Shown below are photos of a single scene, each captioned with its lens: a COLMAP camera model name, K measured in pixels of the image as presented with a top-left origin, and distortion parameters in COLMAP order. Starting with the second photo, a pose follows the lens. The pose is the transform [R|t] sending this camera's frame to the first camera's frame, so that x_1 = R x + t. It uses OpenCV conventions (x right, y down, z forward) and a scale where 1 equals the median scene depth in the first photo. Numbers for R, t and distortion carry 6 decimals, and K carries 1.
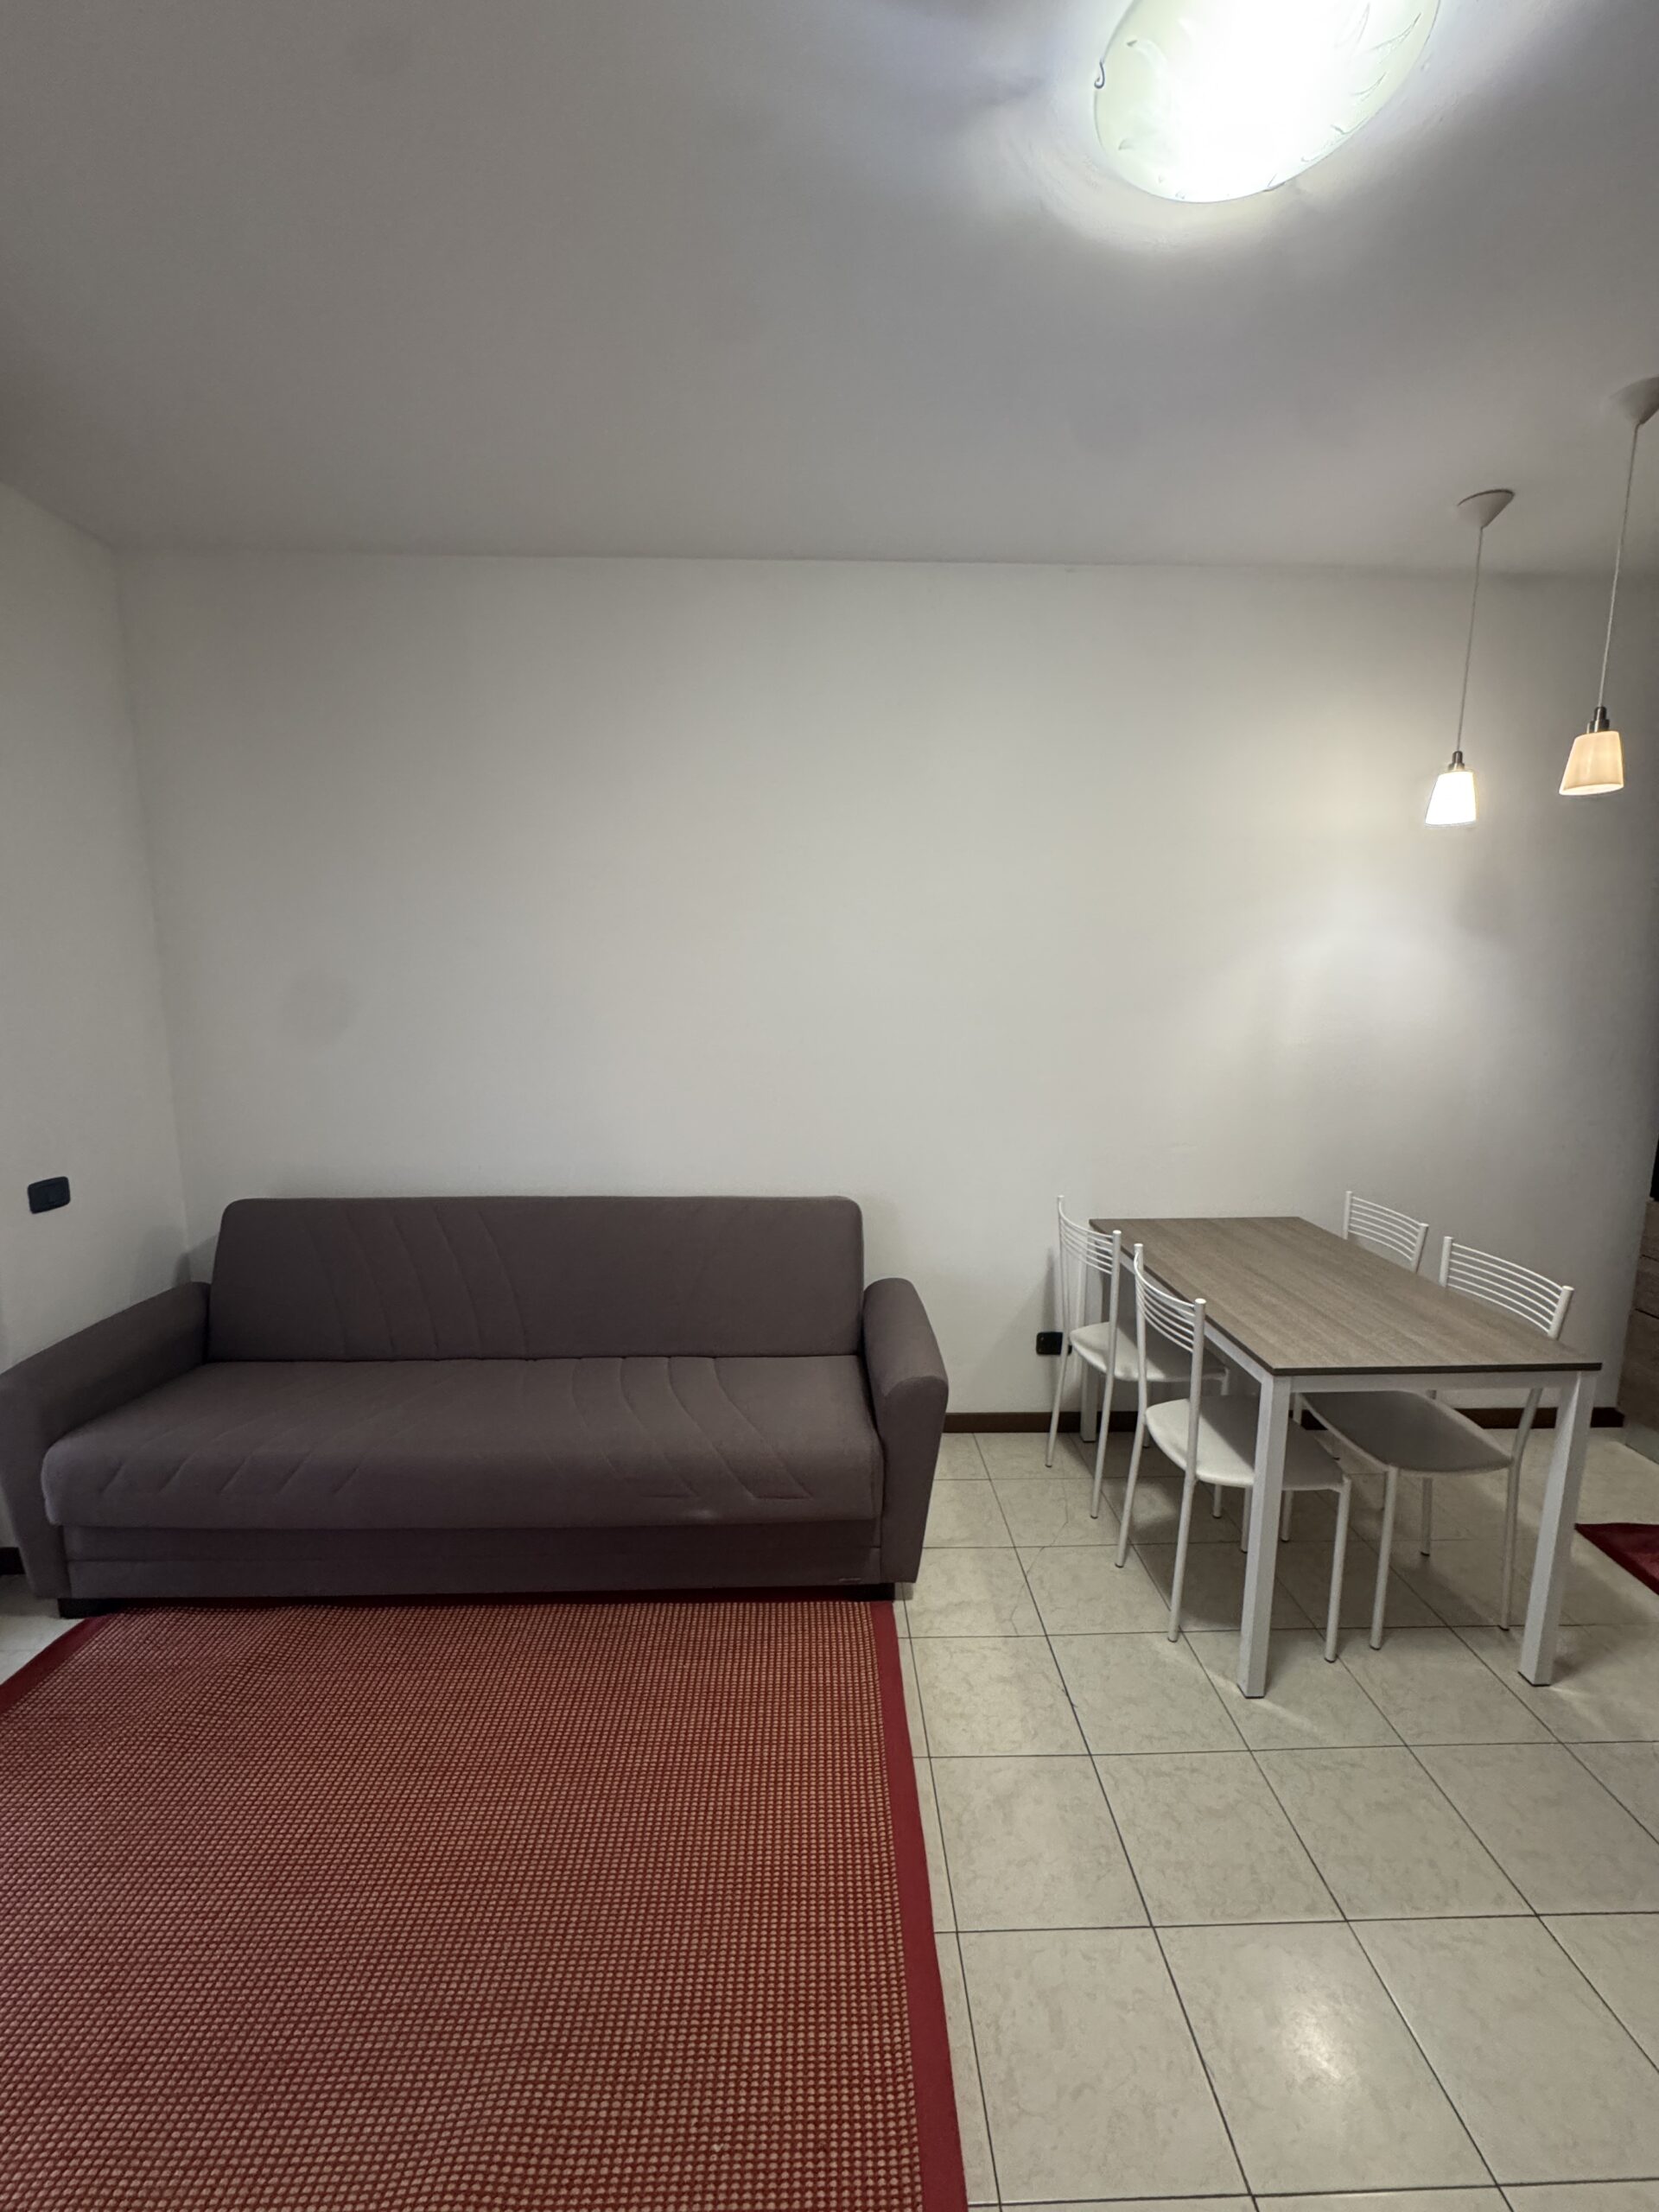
lens RADIAL K [[879.9, 0, 824.1], [0, 879.9, 1118.0], [0, 0, 1]] dist [-0.002741, 0.000411]
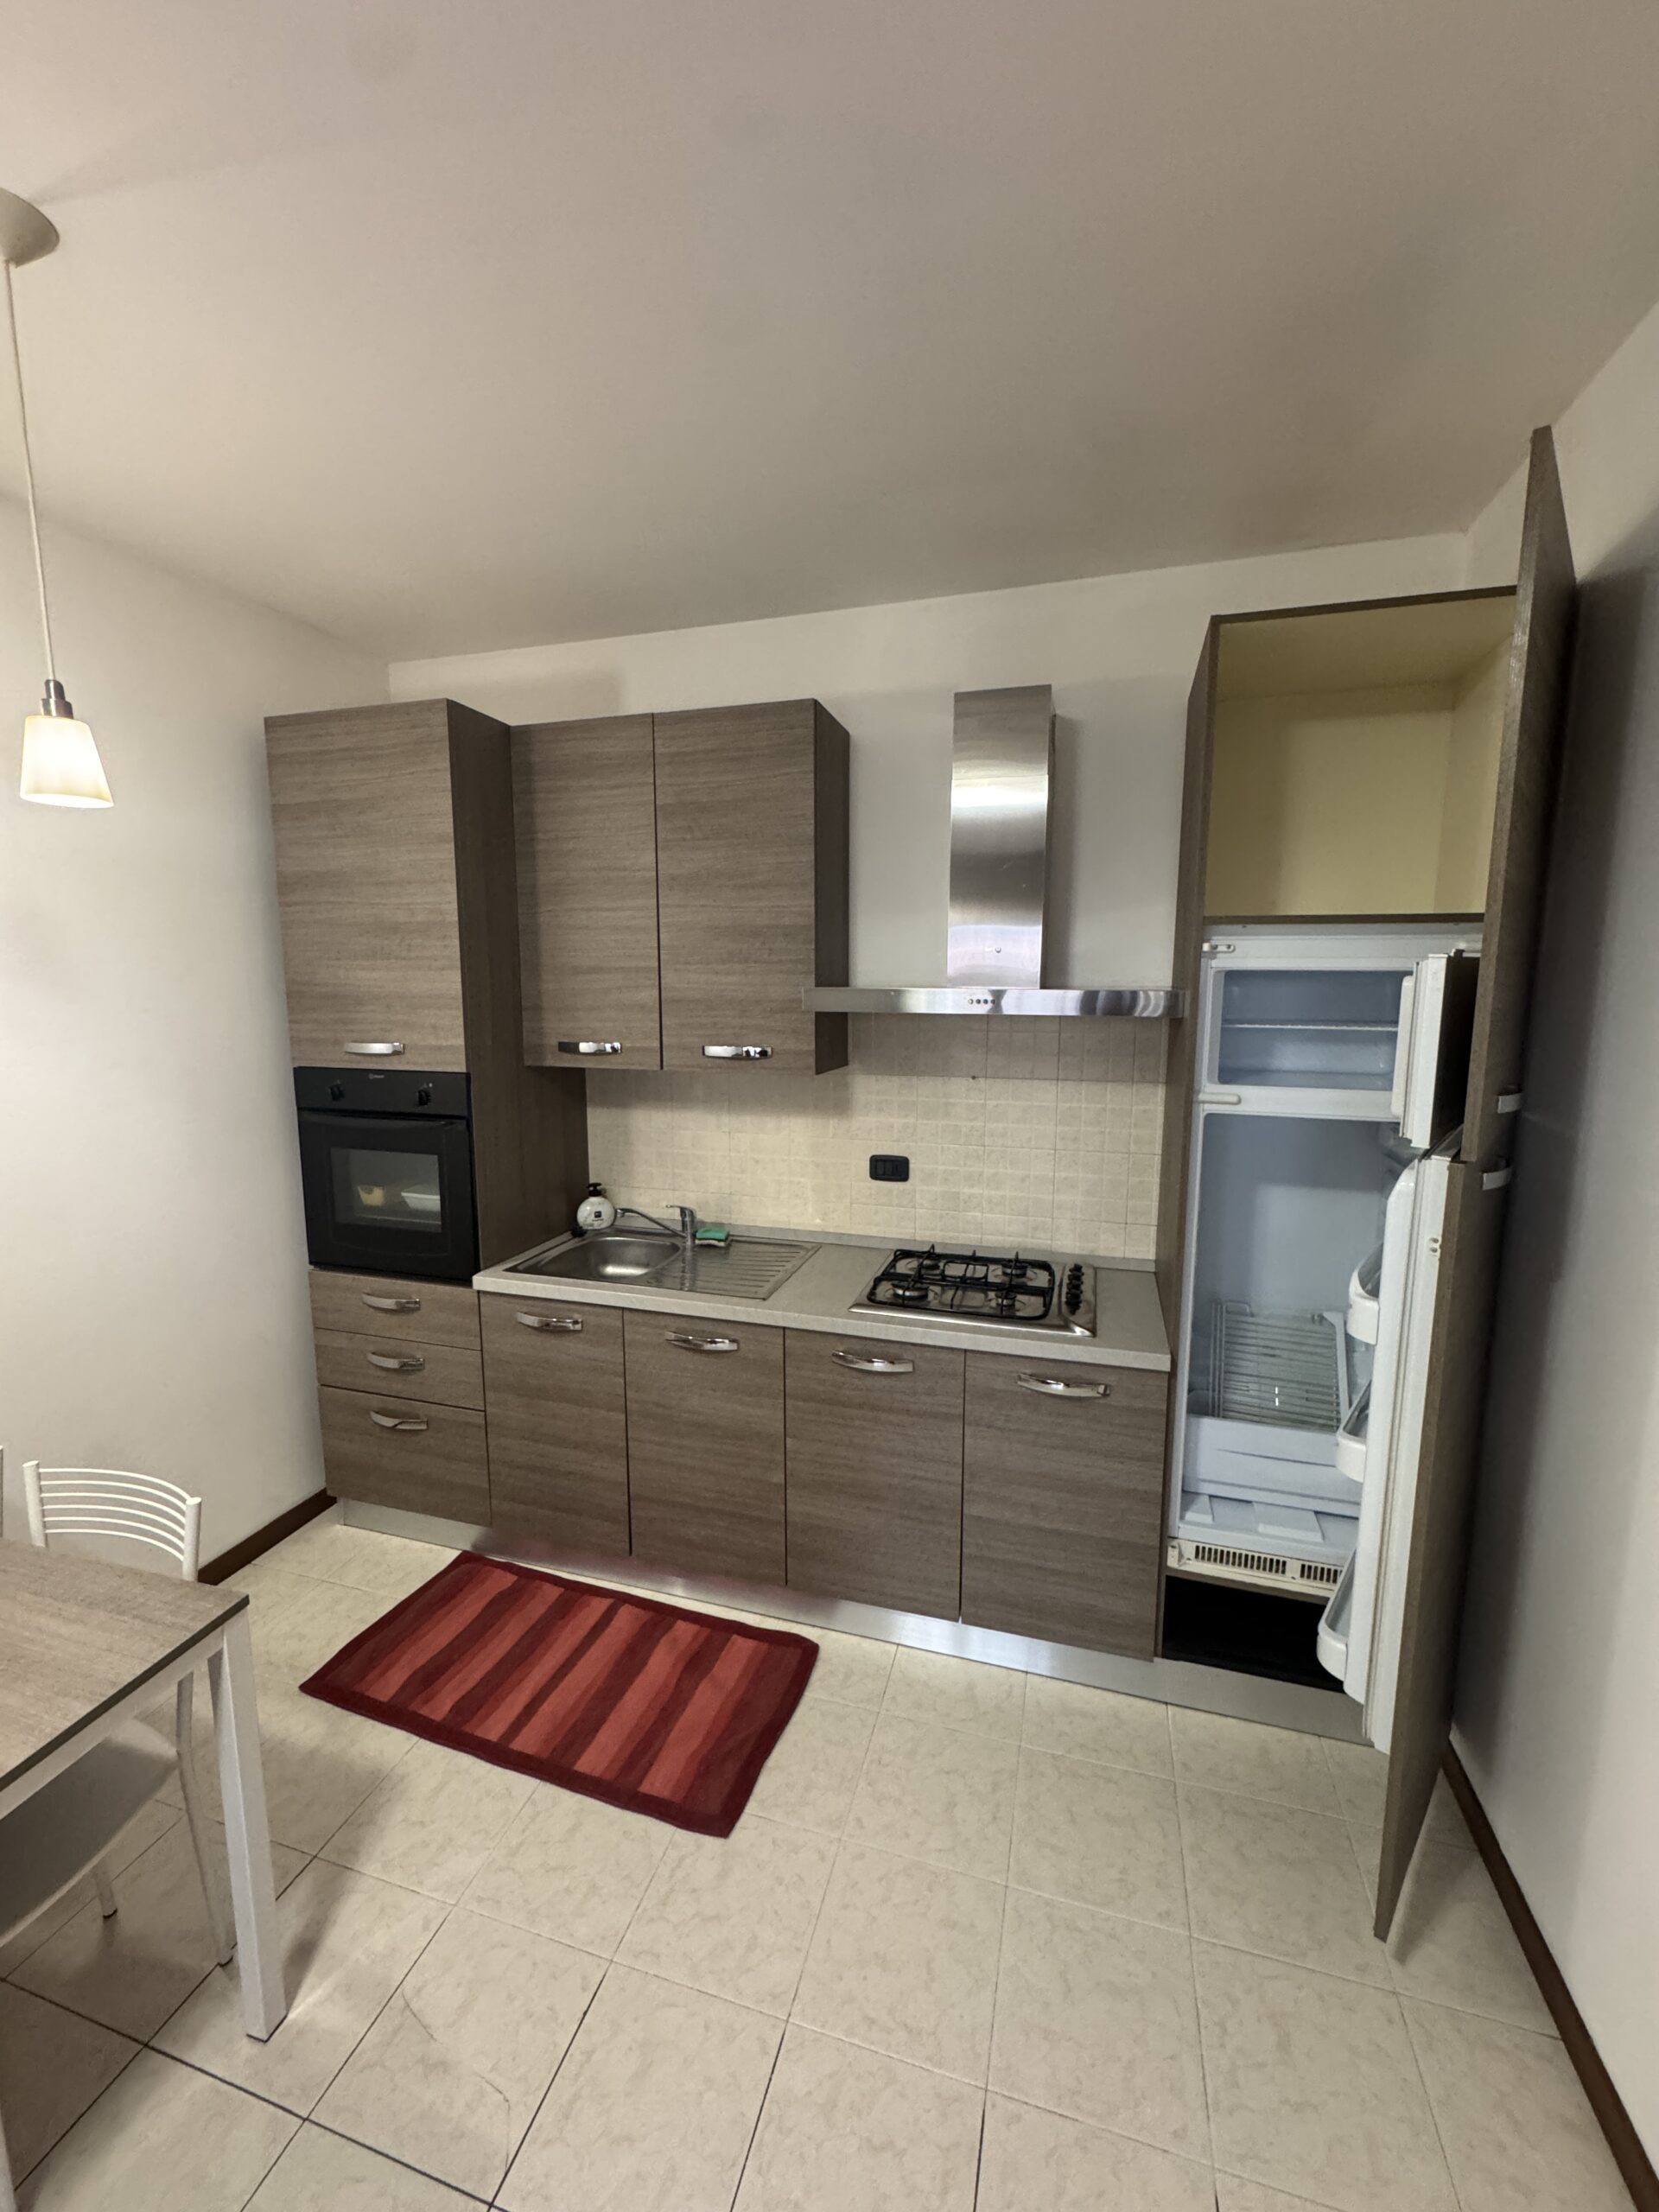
lens RADIAL K [[879.9, 0, 842.6], [0, 879.9, 1114.9], [0, 0, 1]] dist [-0.002741, 0.000411]
pose [[0.290286, -0.133468, 0.947587, 0.305264], [0.145525, 0.984866, 0.094138, -0.091379], [-0.945810, 0.110571, 0.305316, 0.205338]]
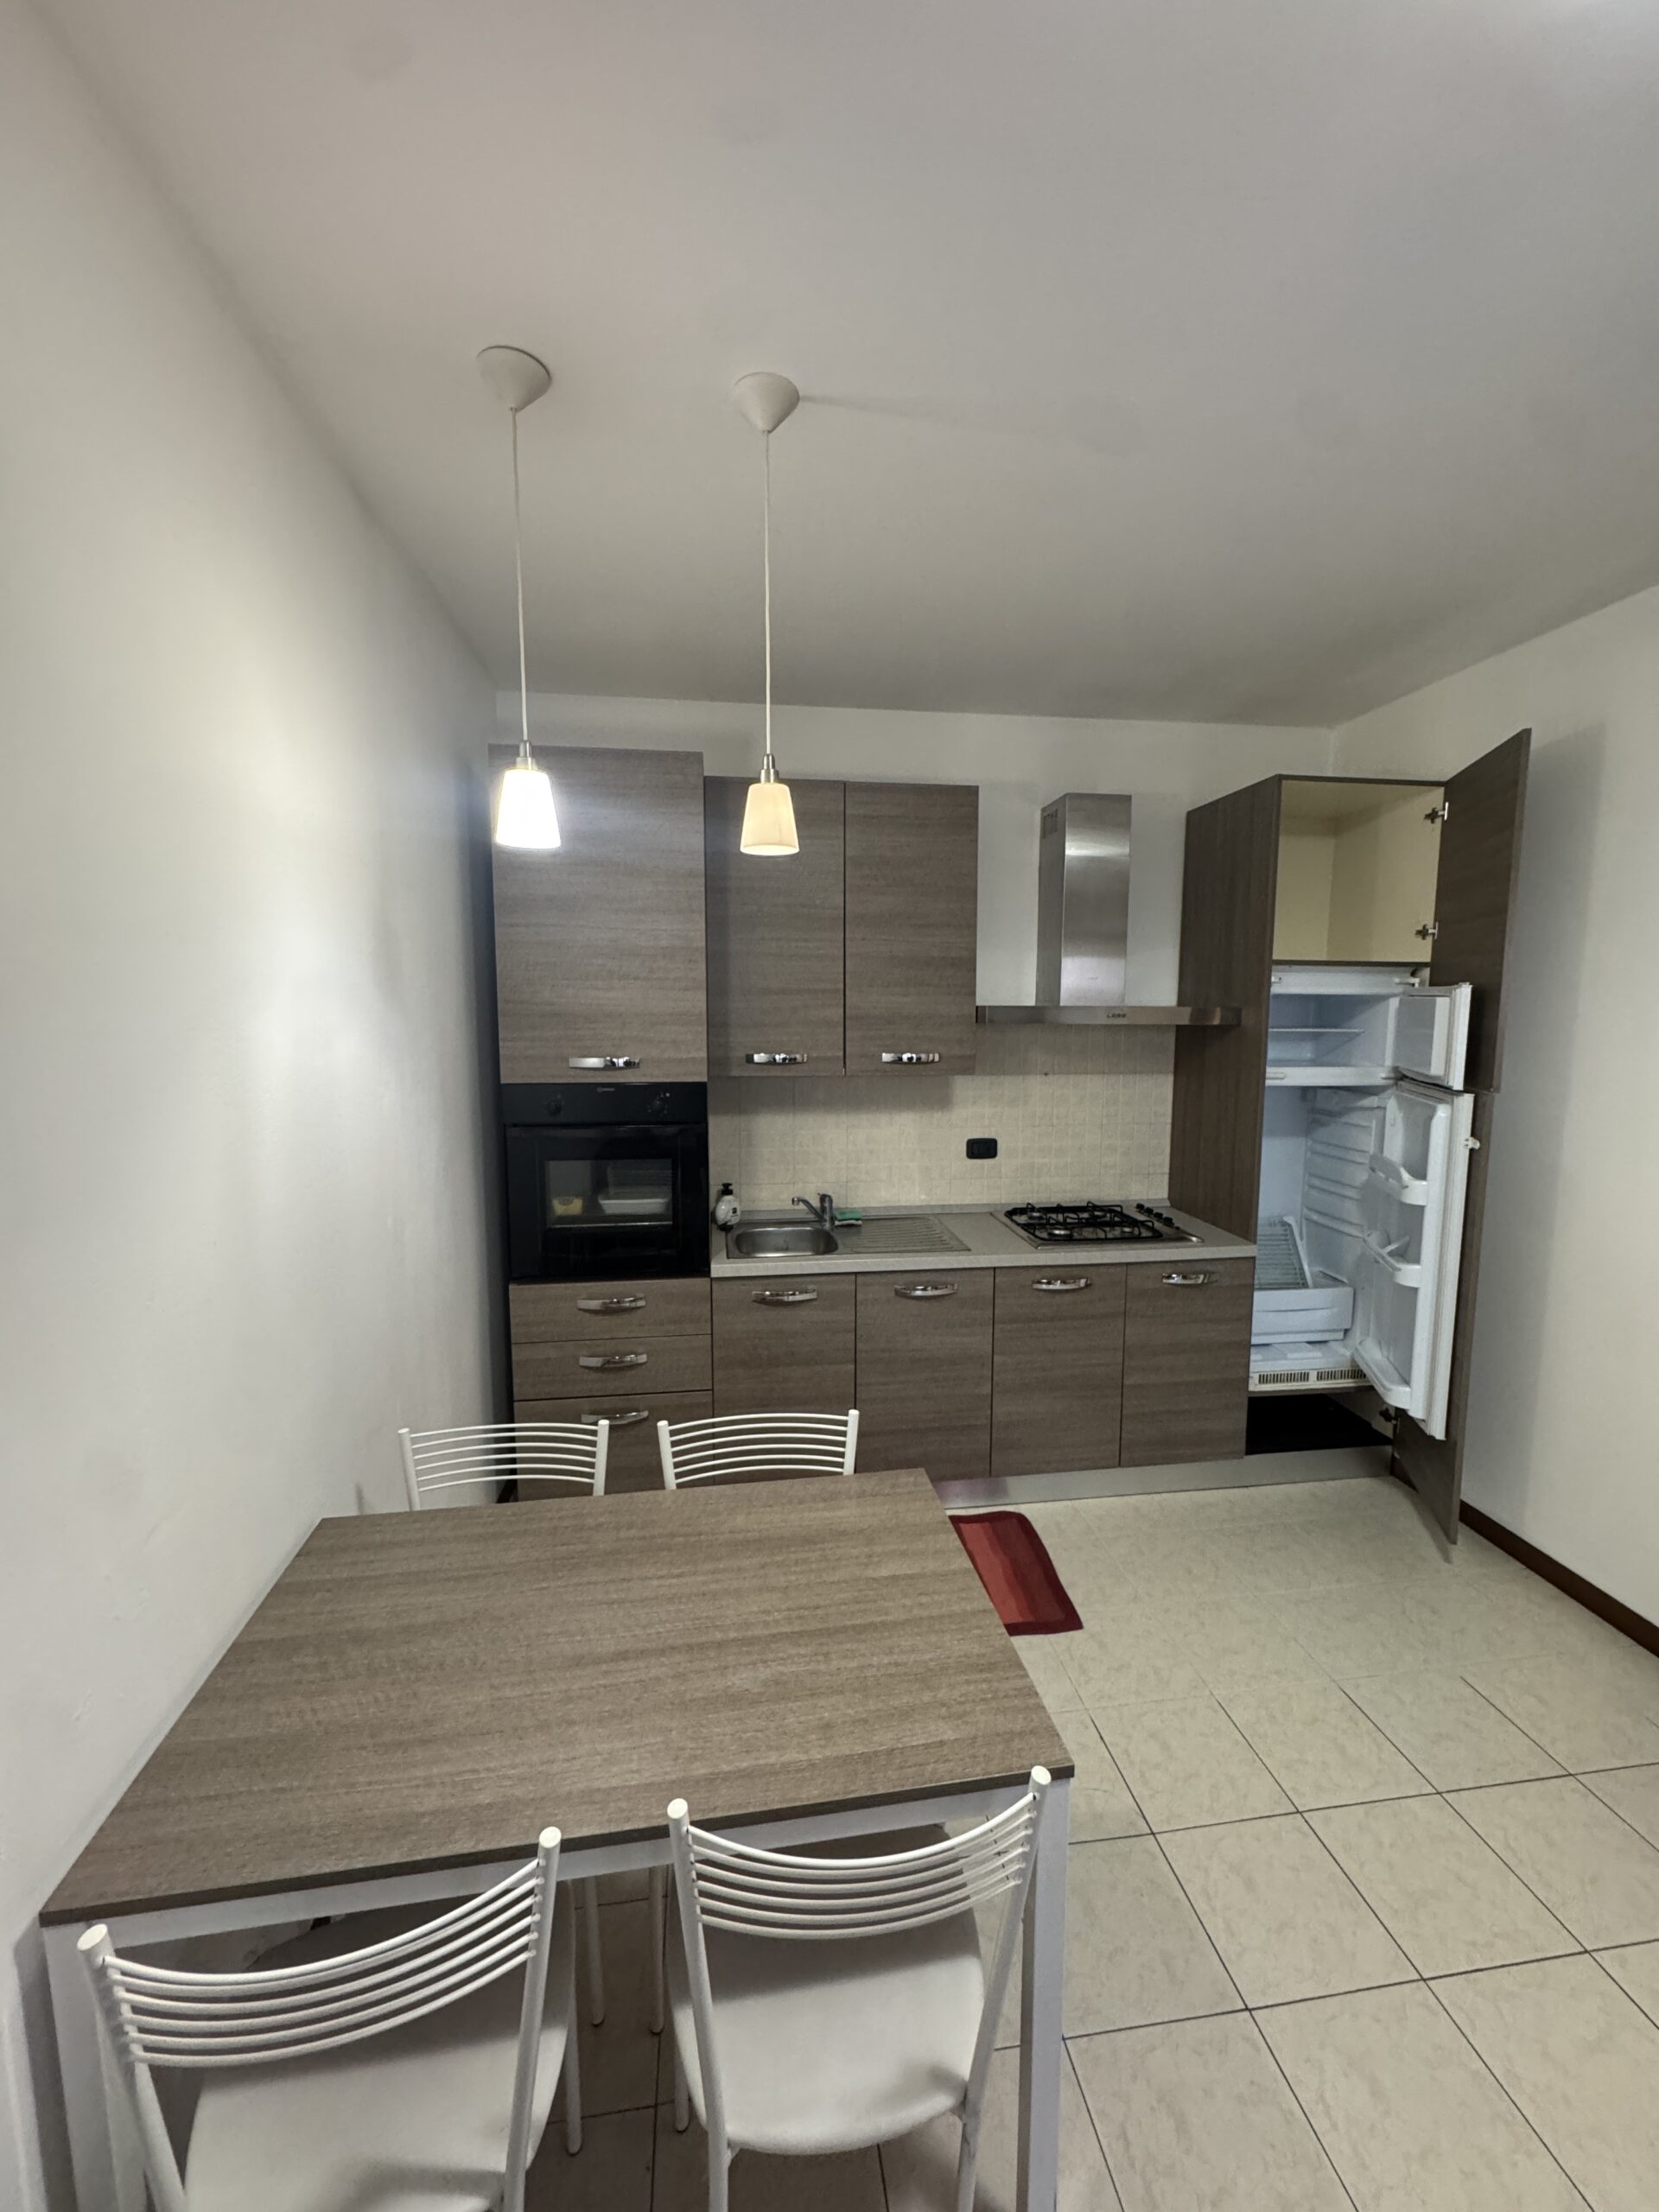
lens RADIAL K [[879.9, 0, 834.3], [0, 879.9, 1115.8], [0, 0, 1]] dist [-0.002741, 0.000411]
pose [[-0.125229, -0.111020, 0.985897, 0.001548], [0.155355, 0.979267, 0.130006, -0.186306], [-0.979889, 0.169445, -0.105385, 0.888833]]
